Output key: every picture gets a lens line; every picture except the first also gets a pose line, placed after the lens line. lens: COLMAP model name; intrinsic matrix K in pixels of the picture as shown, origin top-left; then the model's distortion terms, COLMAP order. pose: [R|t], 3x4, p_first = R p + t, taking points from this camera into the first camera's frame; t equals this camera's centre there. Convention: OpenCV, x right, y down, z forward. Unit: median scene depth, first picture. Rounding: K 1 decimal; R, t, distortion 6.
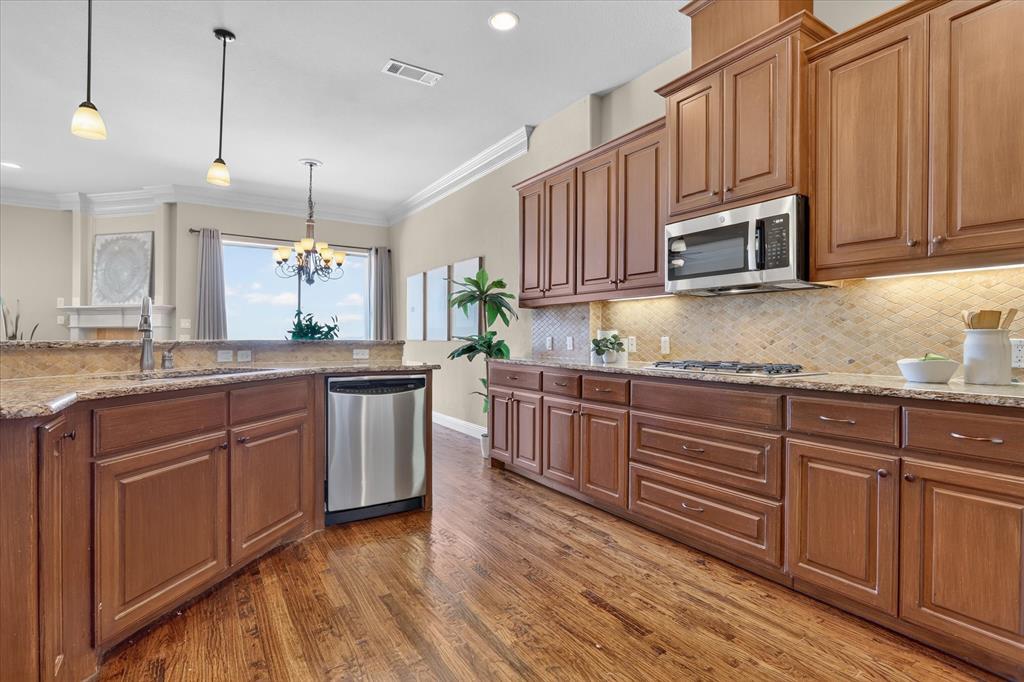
lens RADIAL K [[504.5, 0, 499.9], [0, 504.5, 336.2], [0, 0, 1]] dist [-0.003122, 0.000717]
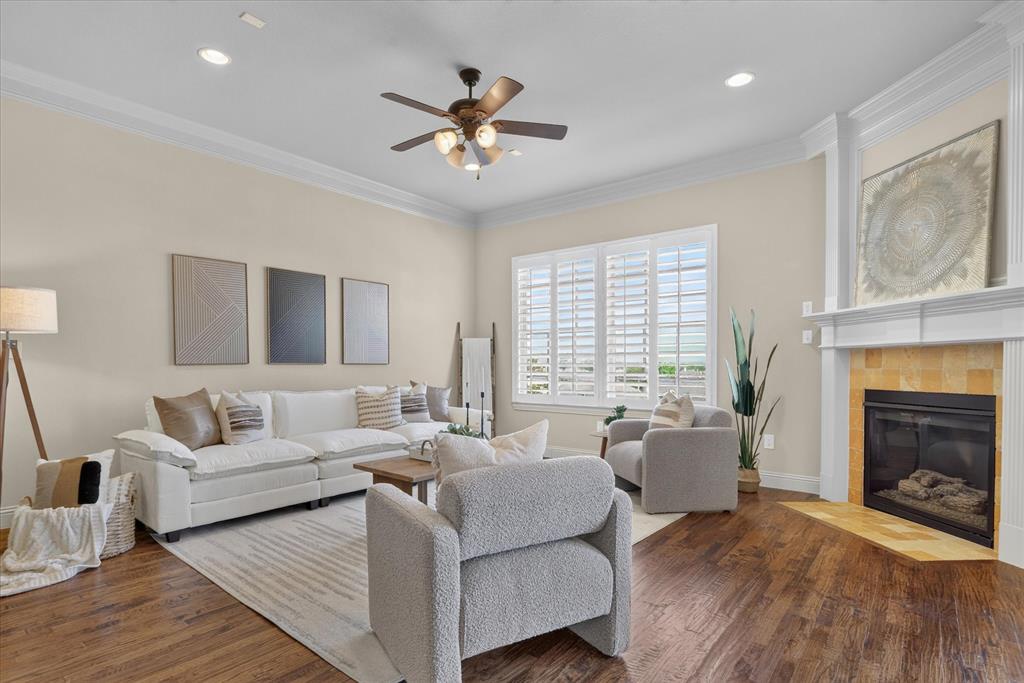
lens RADIAL K [[513.6, 0, 486.3], [0, 513.6, 373.5], [0, 0, 1]] dist [-0.009274, -0.000077]
pose [[0.303621, 0.012745, -0.952708, -0.848493], [0.006511, 0.999859, 0.015450, 0.001925], [0.952771, -0.010894, 0.303495, 0.935162]]
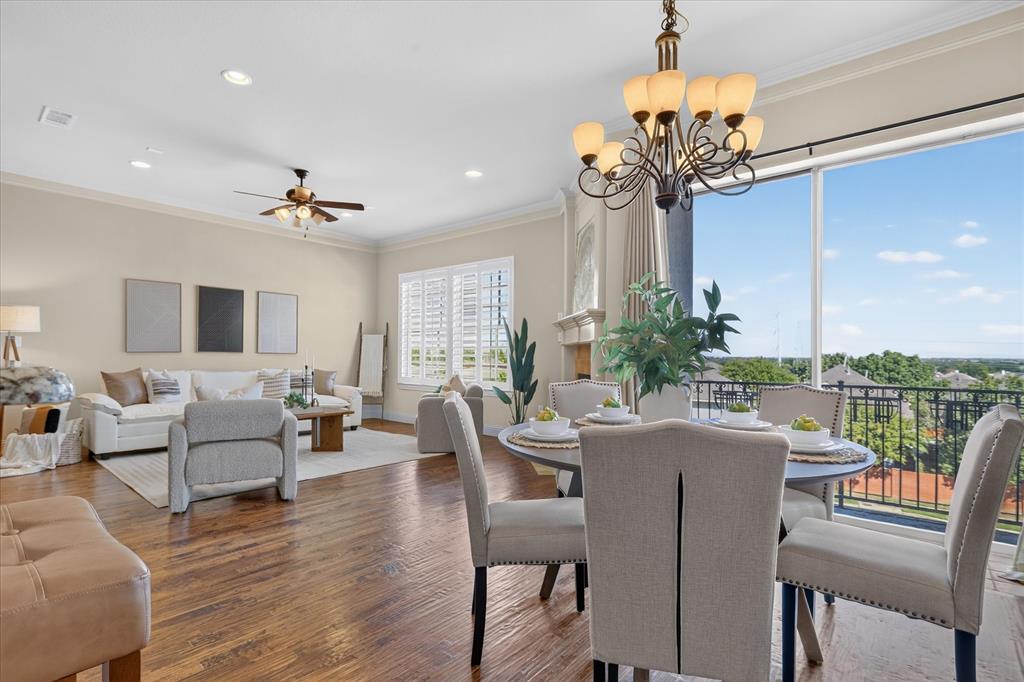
lens RADIAL K [[494.8, 0, 484.9], [0, 494.8, 352.3], [0, 0, 1]] dist [-0.000736, 0.000896]
pose [[0.273374, -0.006931, -0.961883, -0.133029], [-0.003958, 0.999957, -0.008330, 0.005911], [0.961900, 0.006084, 0.273335, 1.380513]]
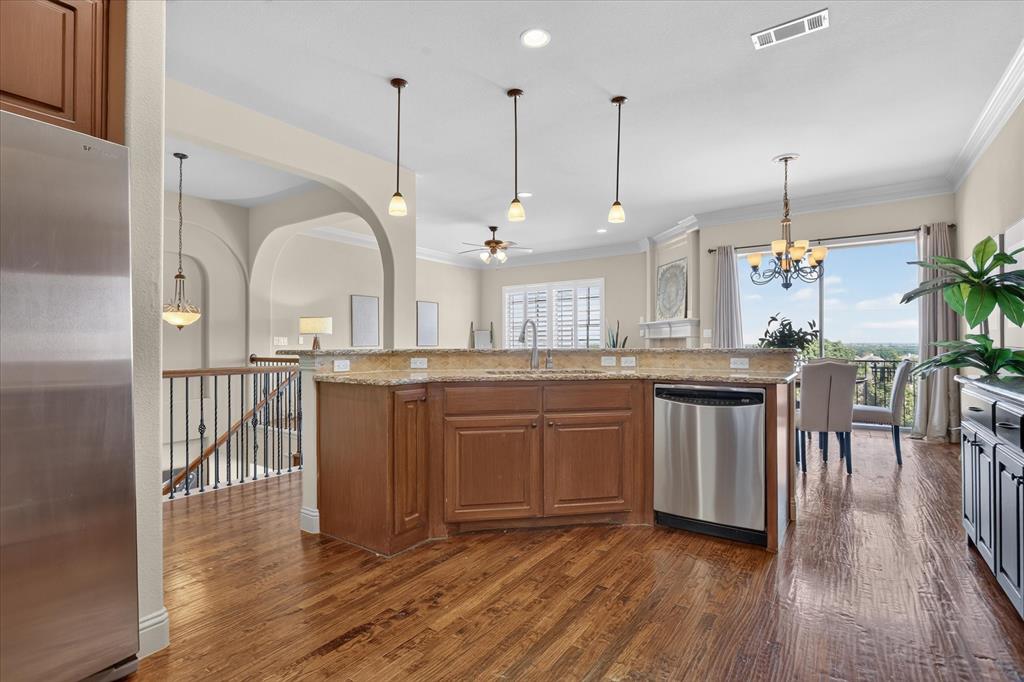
lens RADIAL K [[491.4, 0, 489.3], [0, 491.4, 336.9], [0, 0, 1]] dist [0.001304, 0.000157]
pose [[0.369489, -0.019994, -0.929020, 0.461061], [0.007634, 0.999800, -0.018481, -0.000246], [0.929204, -0.000264, 0.369568, 0.270685]]
